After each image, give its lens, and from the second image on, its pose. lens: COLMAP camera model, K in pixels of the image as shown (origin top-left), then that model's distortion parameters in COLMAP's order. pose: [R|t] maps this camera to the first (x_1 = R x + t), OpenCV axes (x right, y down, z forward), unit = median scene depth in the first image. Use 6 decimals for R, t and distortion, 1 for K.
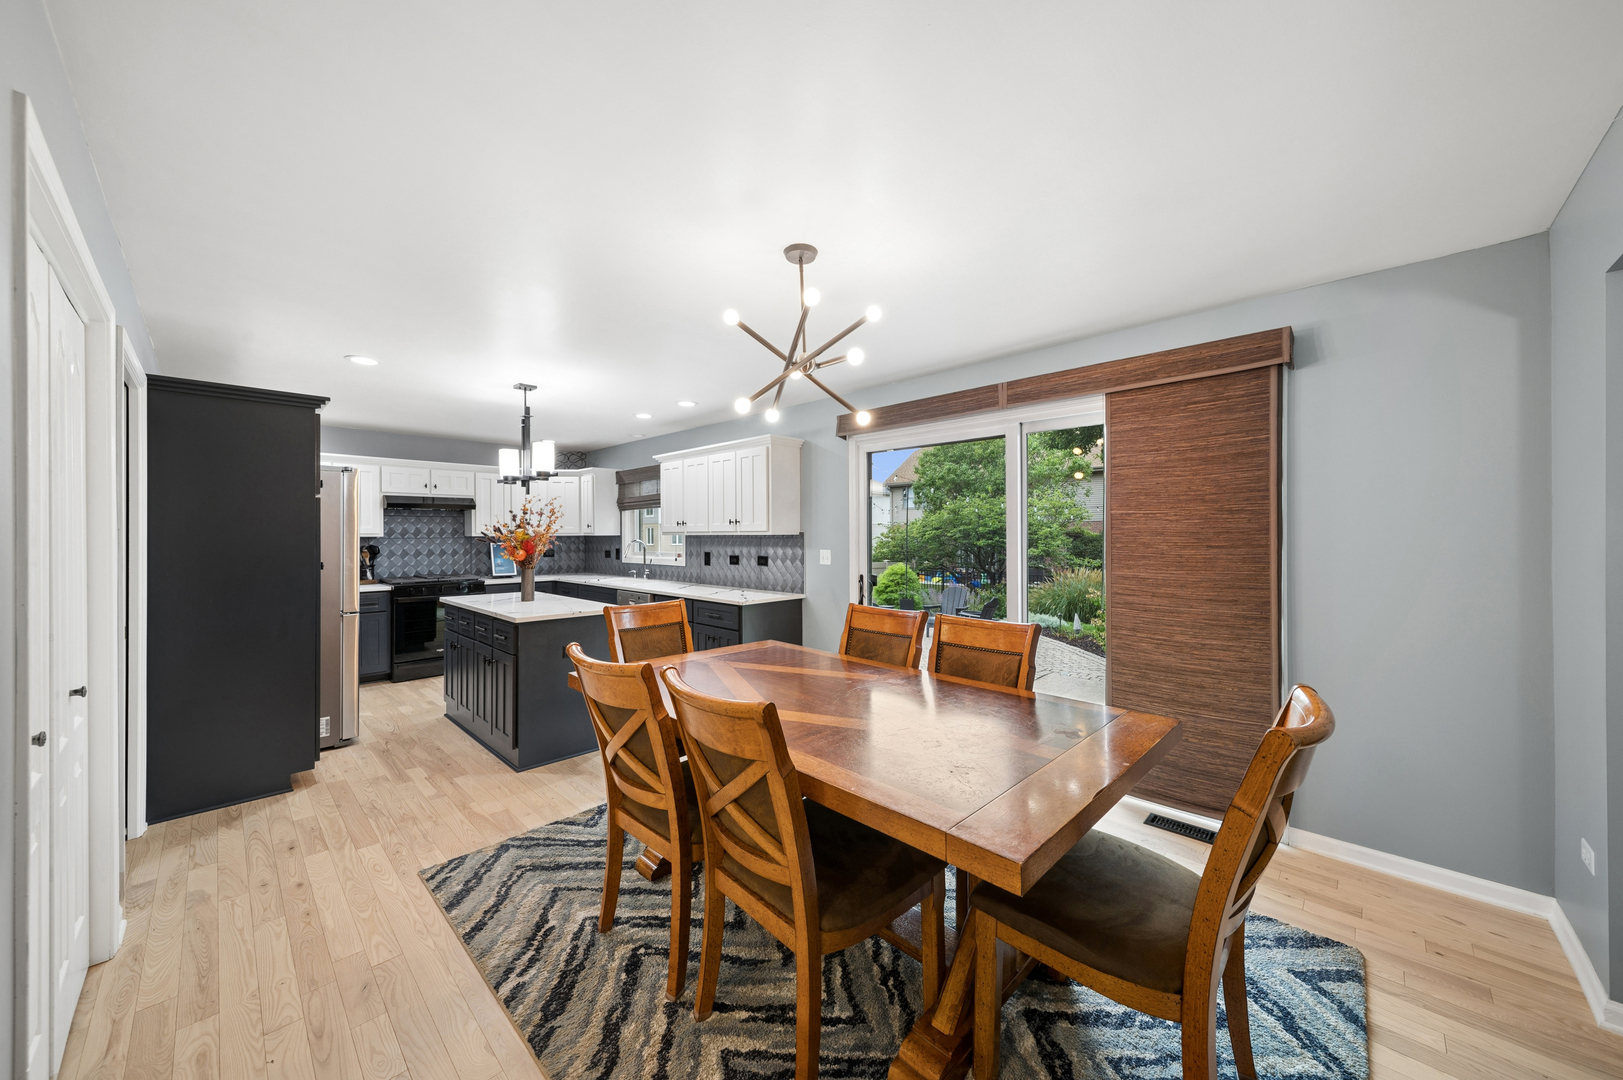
lens RADIAL K [[571.8, 0, 818.9], [0, 571.8, 526.1], [0, 0, 1]] dist [-0.001595, -0.001371]
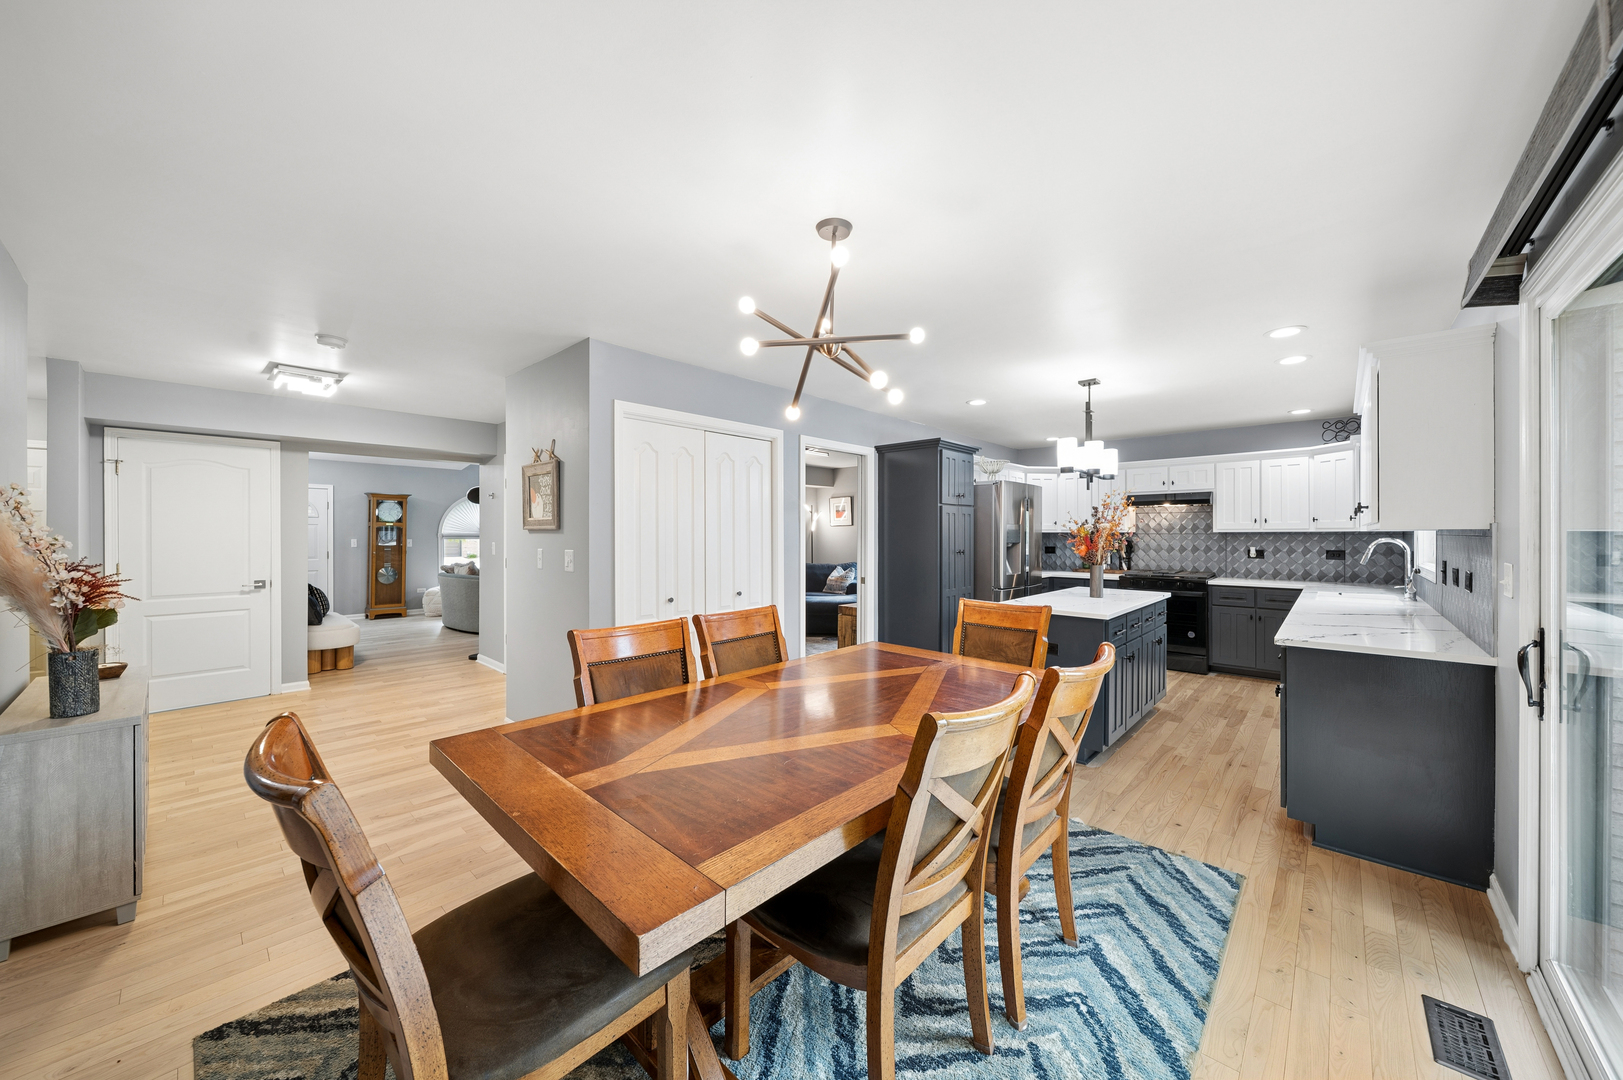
lens RADIAL K [[571.8, 0, 816.6], [0, 571.8, 536.1], [0, 0, 1]] dist [-0.001595, -0.001371]
pose [[0.016451, 0.005621, -0.999849, 0.389858], [0.017657, 0.999827, 0.005911, 0.008208], [0.999709, -0.017751, 0.016349, 0.411441]]
